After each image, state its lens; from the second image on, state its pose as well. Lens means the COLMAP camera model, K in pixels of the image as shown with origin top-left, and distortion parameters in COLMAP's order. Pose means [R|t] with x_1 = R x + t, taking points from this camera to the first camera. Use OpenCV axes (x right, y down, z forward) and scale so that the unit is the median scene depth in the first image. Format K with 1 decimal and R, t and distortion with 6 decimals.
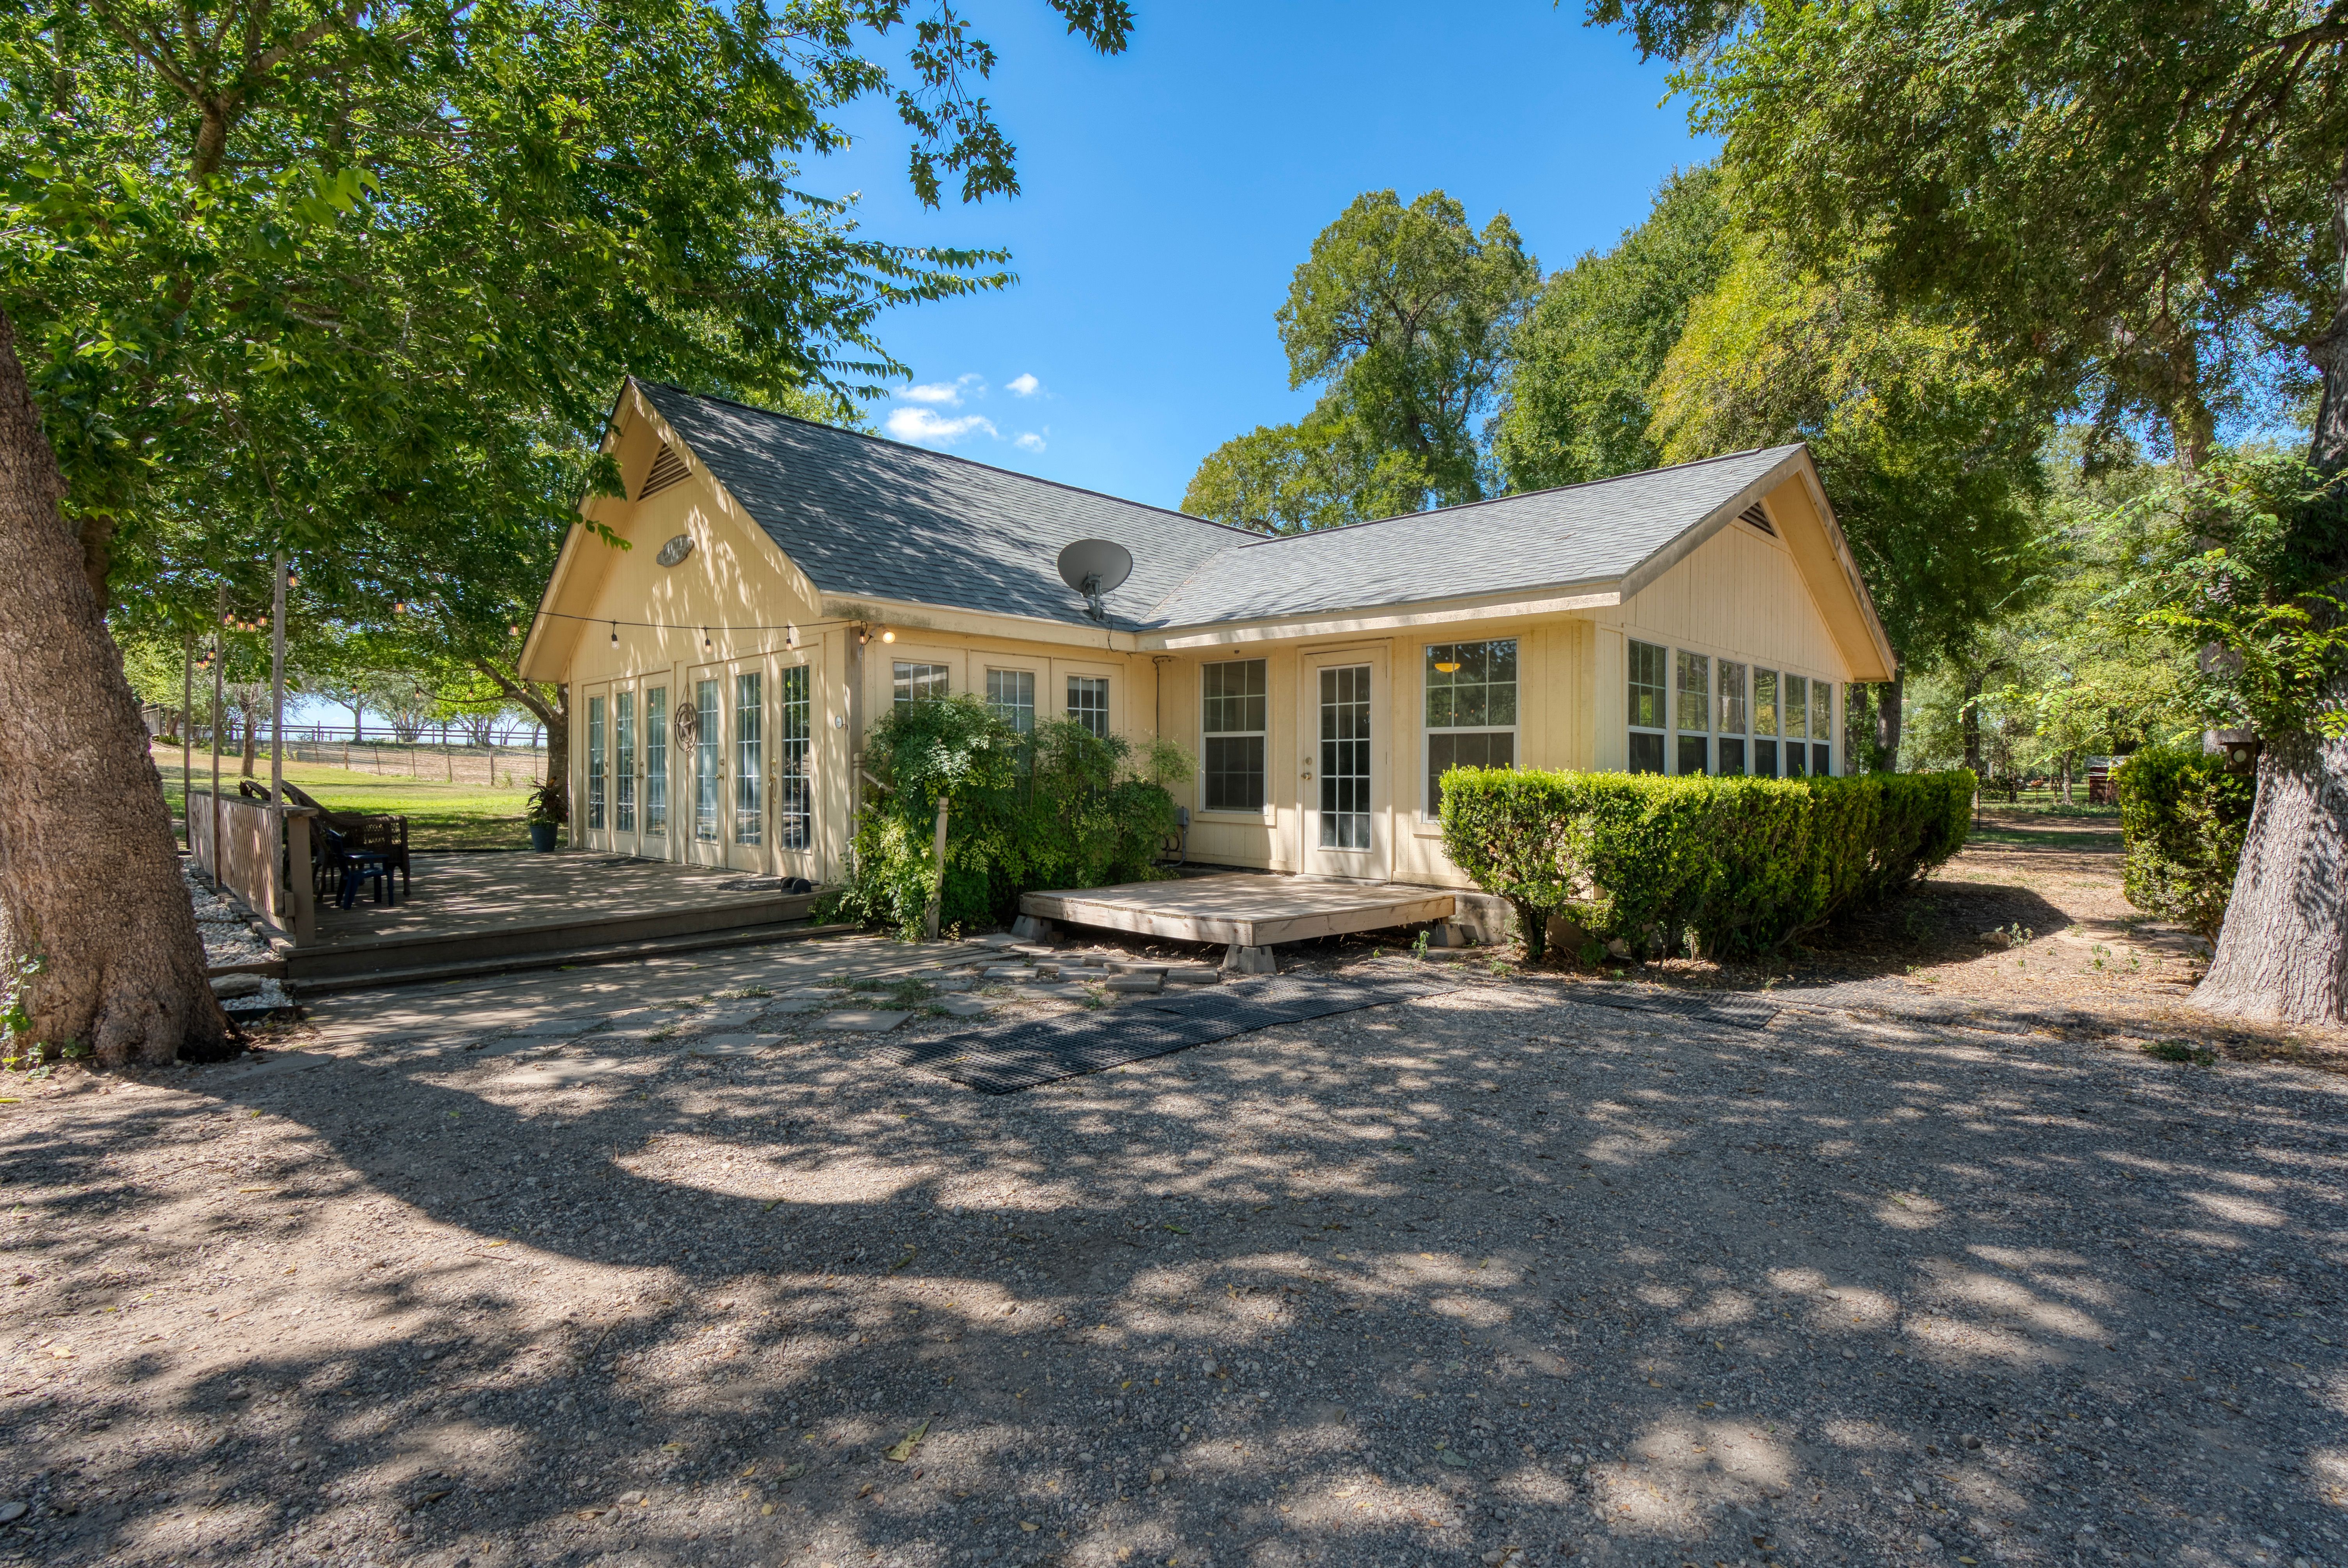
lens RADIAL K [[1074.1, 0, 1169.8], [0, 1074.1, 782.6], [0, 0, 1]] dist [-0.000725, 0.000584]
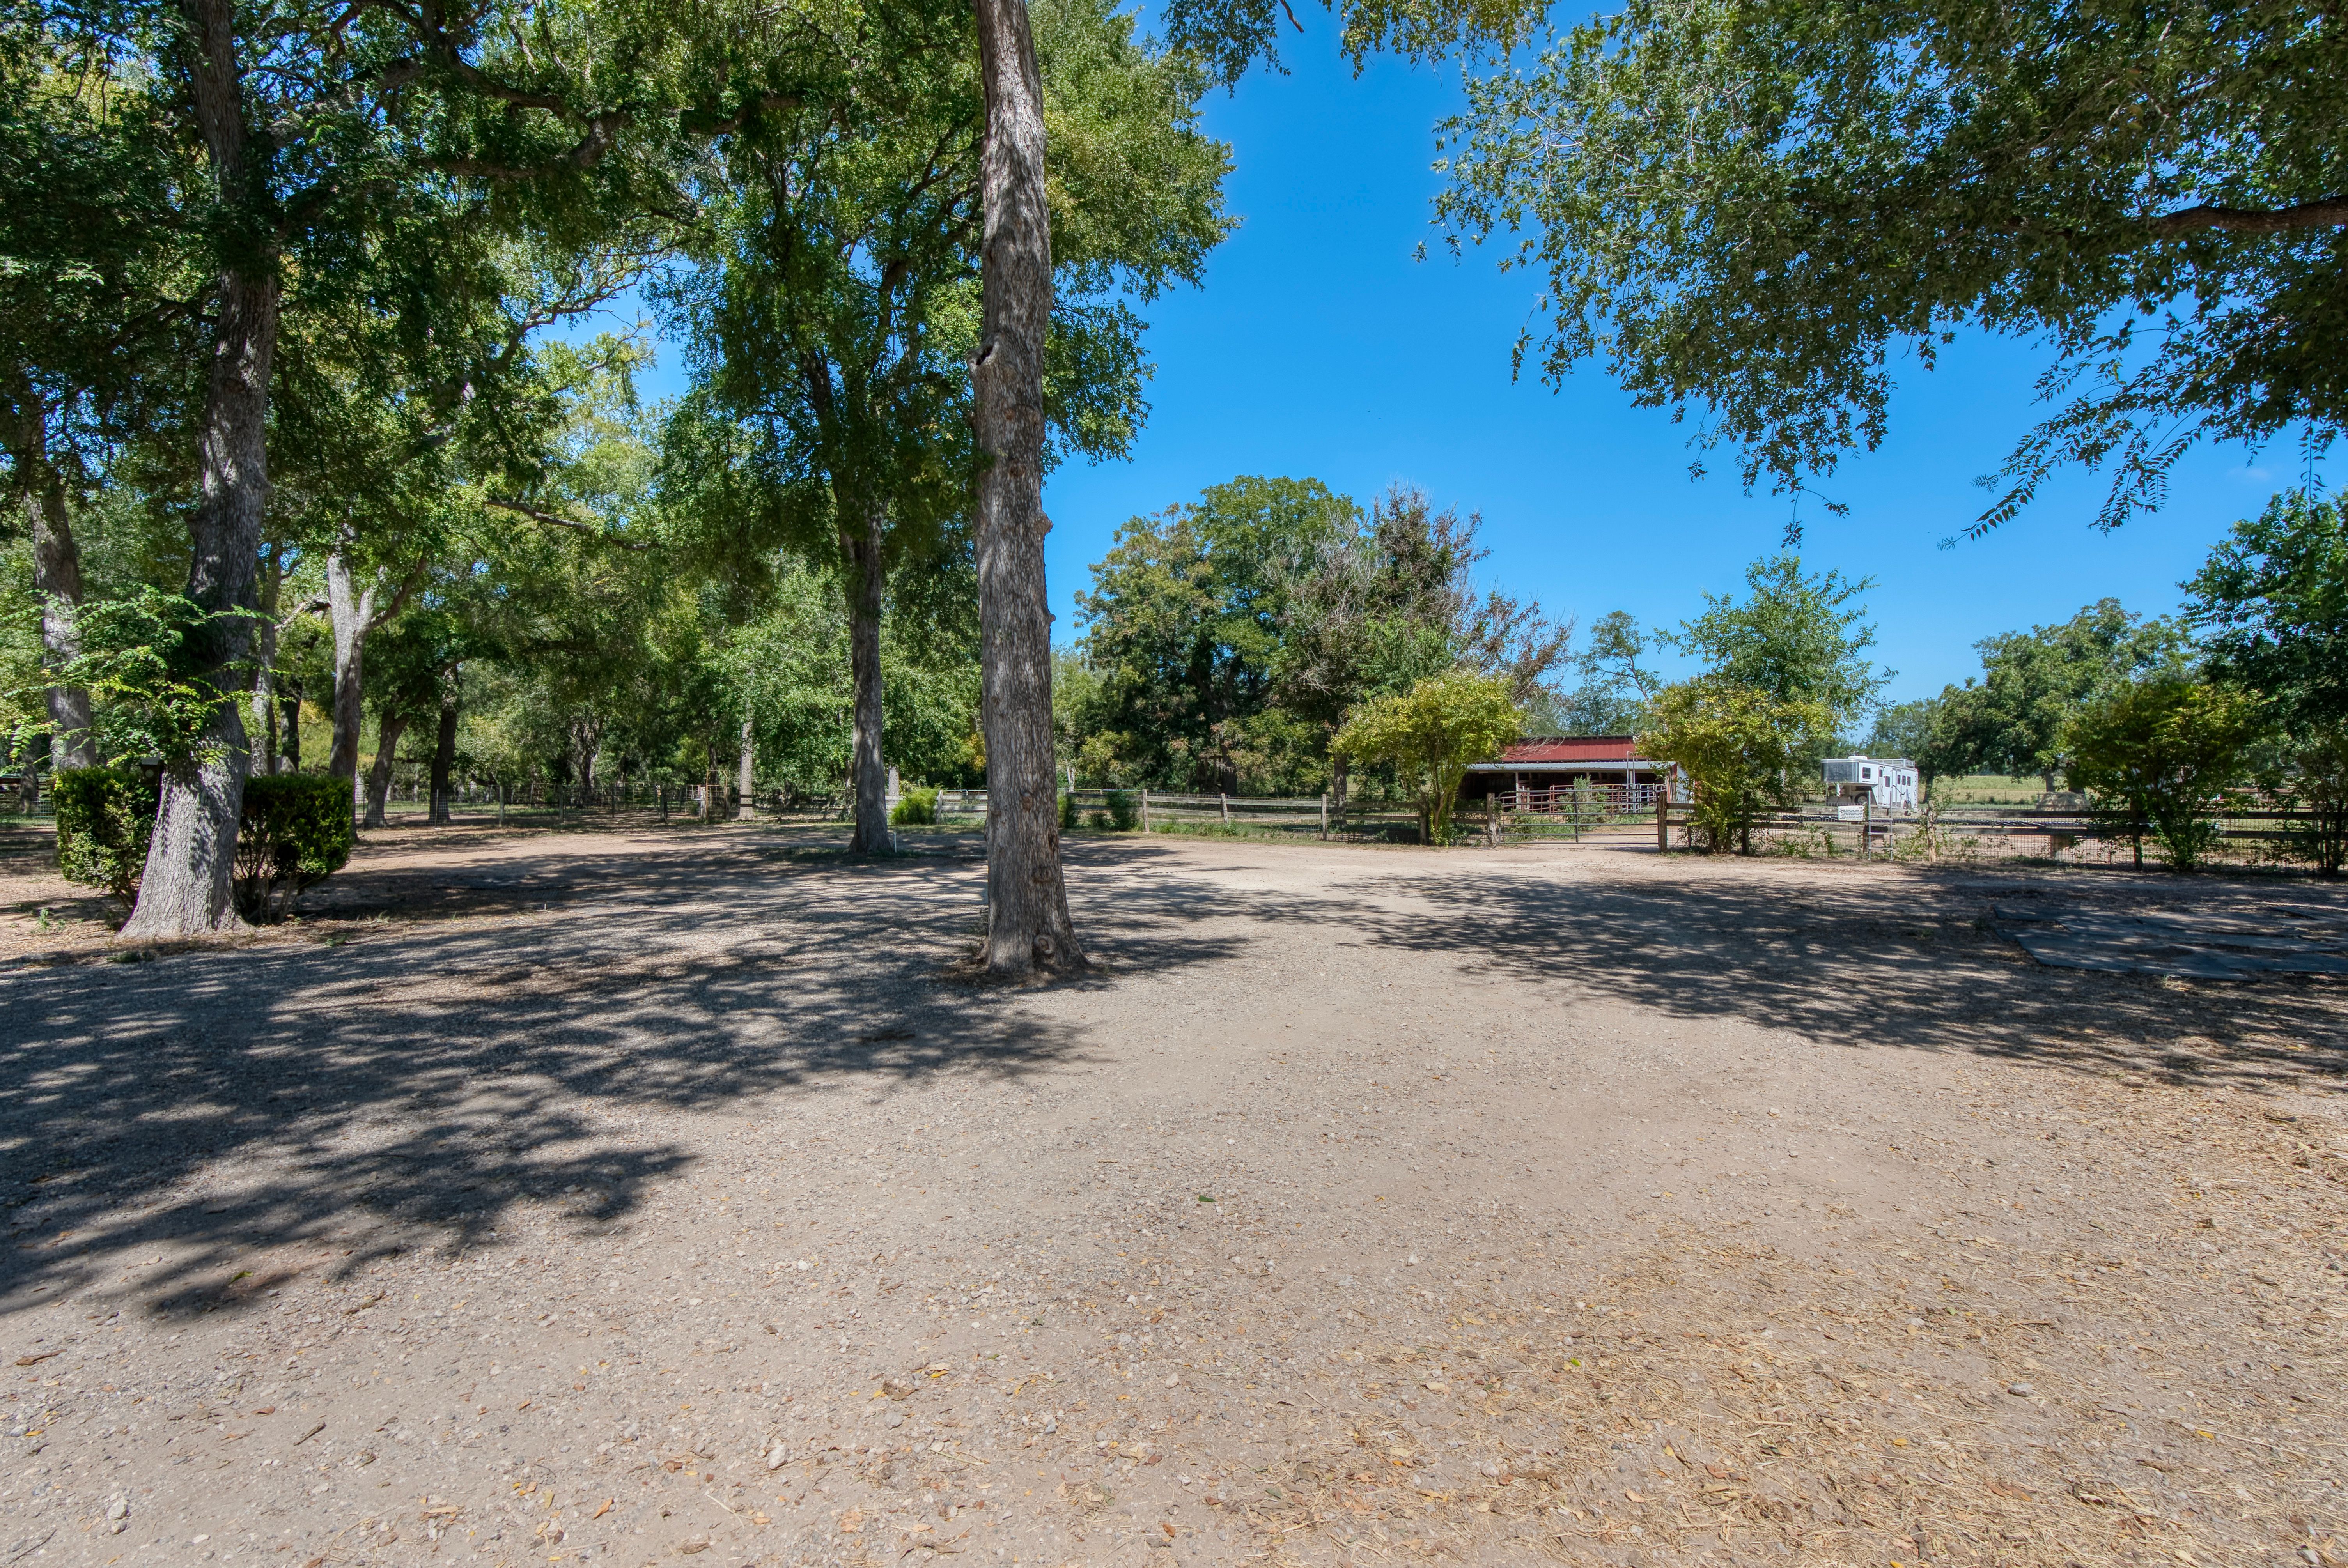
lens RADIAL K [[1074.1, 0, 1170.0], [0, 1074.1, 779.3], [0, 0, 1]] dist [-0.000725, 0.000584]
pose [[-0.028774, -0.004045, 0.999578, -0.602450], [0.004311, 0.999982, 0.004171, -0.016850], [-0.999577, 0.004429, -0.028756, -0.432594]]
